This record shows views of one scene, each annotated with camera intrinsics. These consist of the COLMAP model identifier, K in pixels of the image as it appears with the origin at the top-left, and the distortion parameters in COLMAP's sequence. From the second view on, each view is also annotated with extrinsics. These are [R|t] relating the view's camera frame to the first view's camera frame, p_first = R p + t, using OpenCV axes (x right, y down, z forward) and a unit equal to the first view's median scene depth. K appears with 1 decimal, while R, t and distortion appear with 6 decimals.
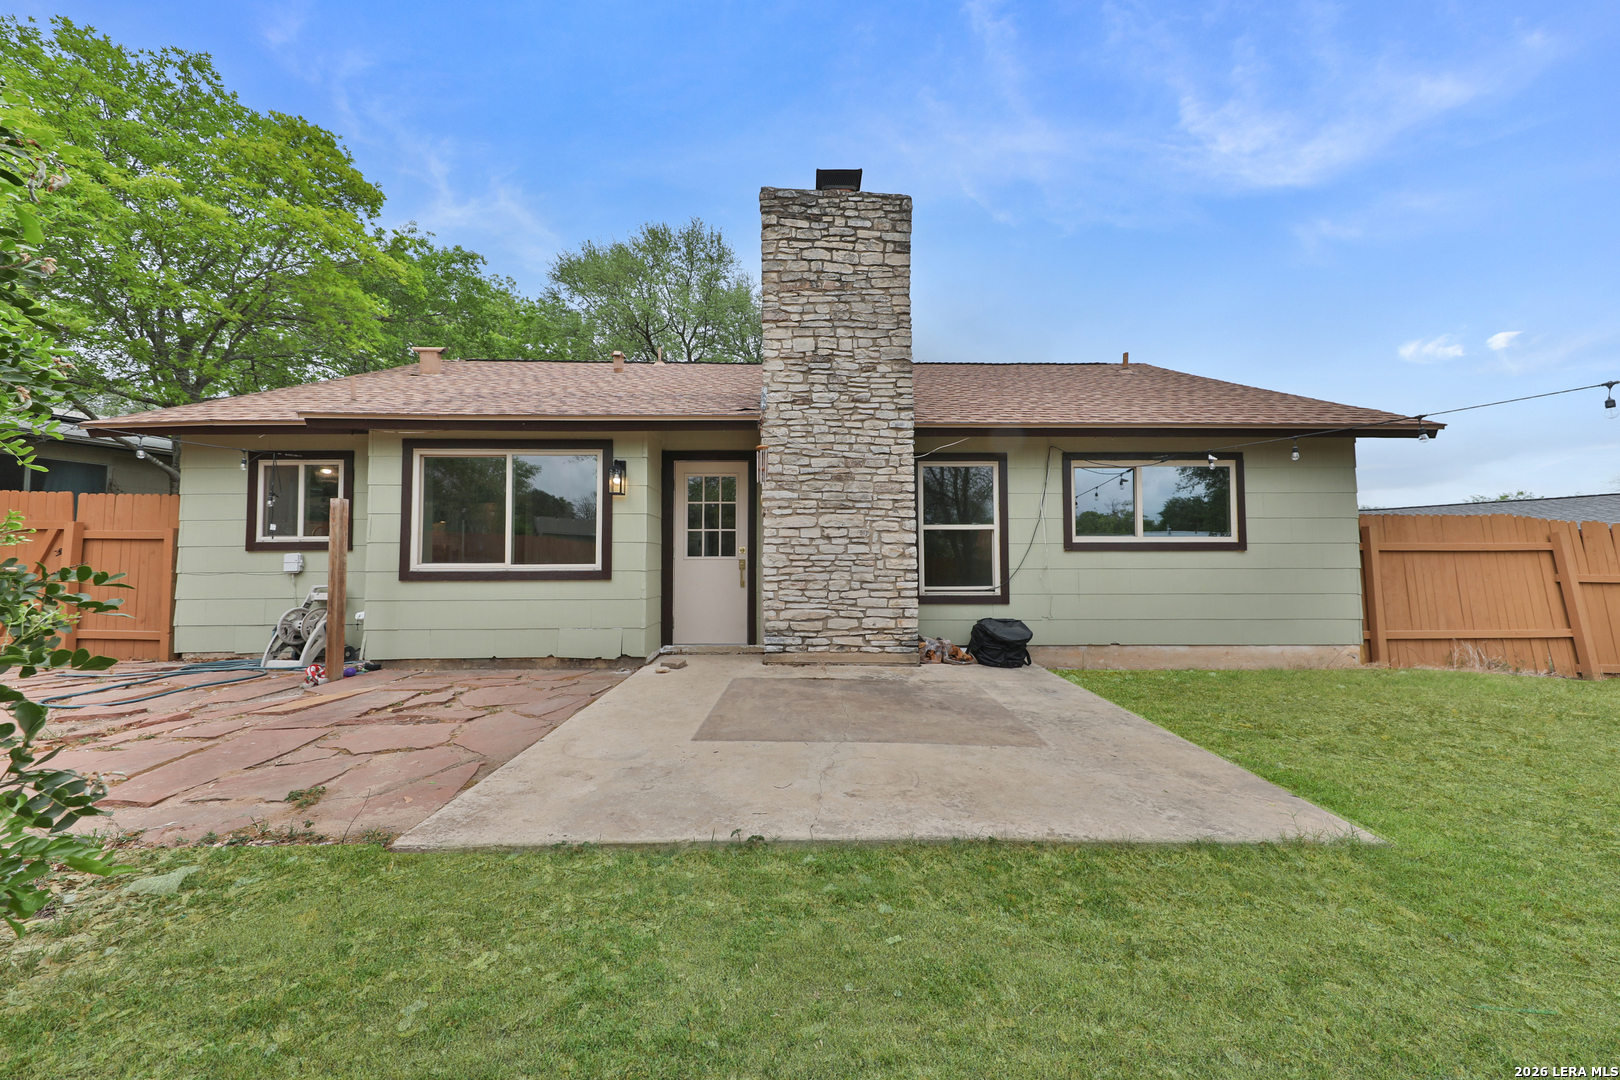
lens RADIAL K [[551.2, 0, 793.3], [0, 551.2, 537.2], [0, 0, 1]] dist [0.023687, -0.008816]
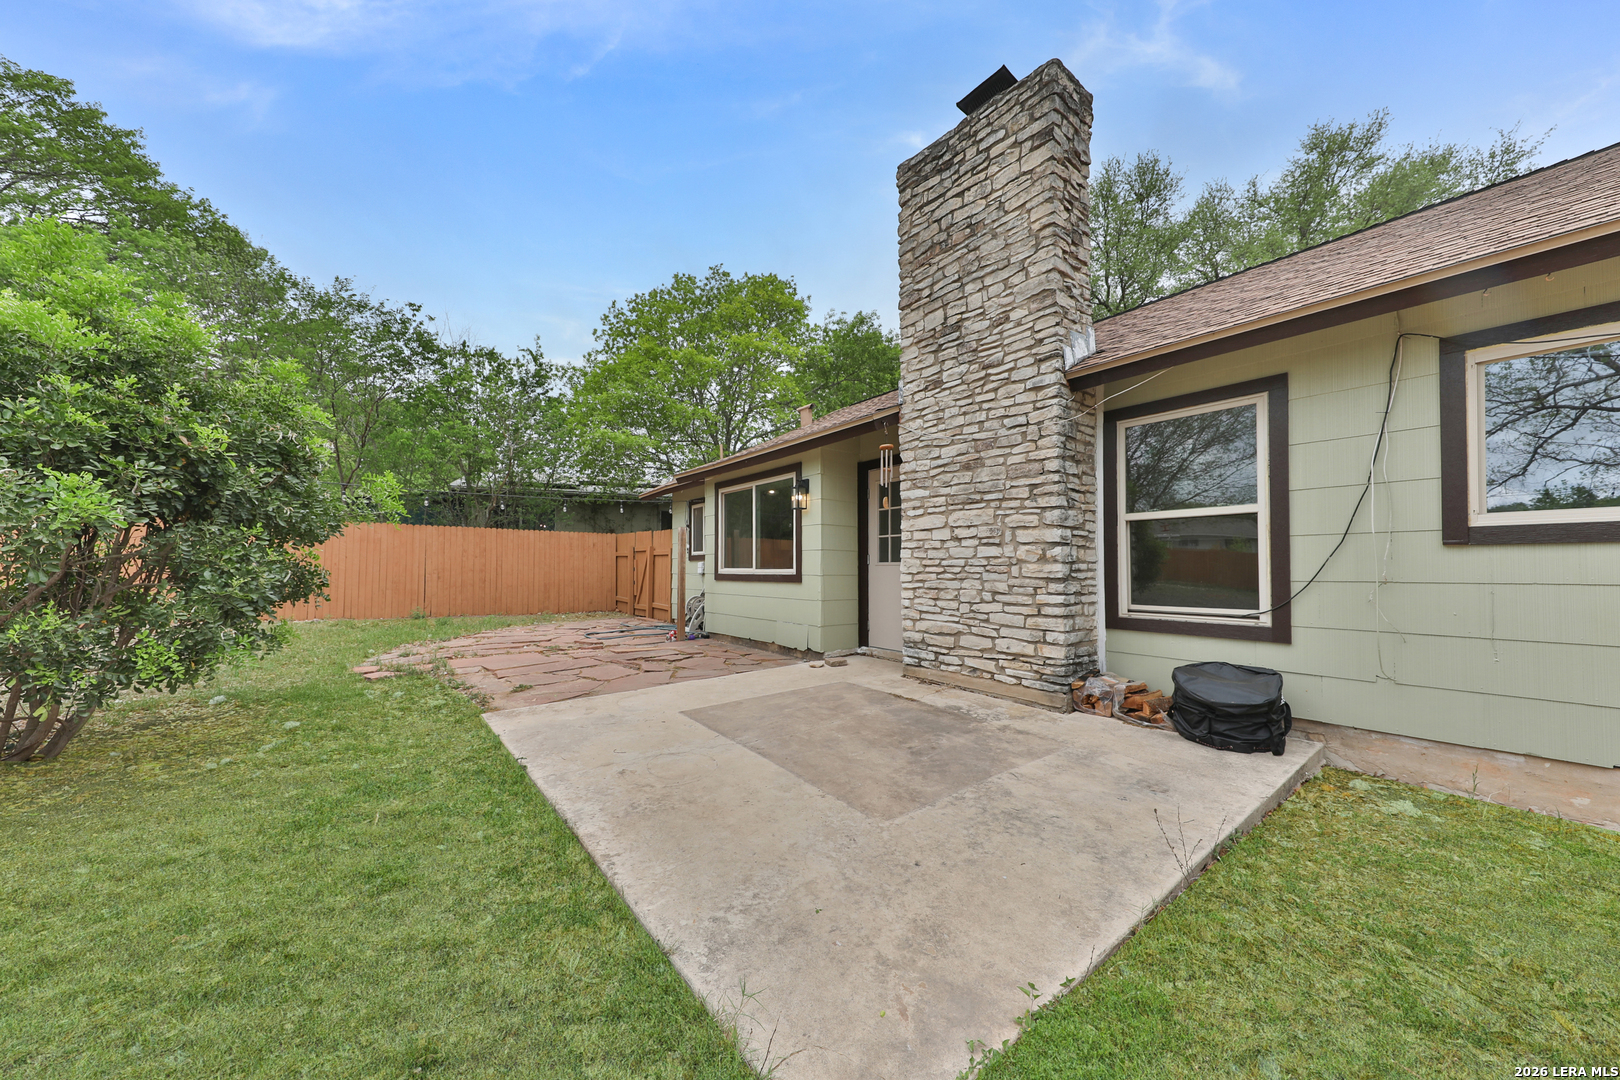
lens RADIAL K [[561.3, 0, 822.6], [0, 561.3, 553.0], [0, 0, 1]] dist [0.026751, -0.009575]
pose [[0.606682, -0.019878, -0.794696, 0.618670], [0.032322, 0.999477, -0.000325, 0.015653], [0.794287, -0.025489, 0.607007, 0.308401]]
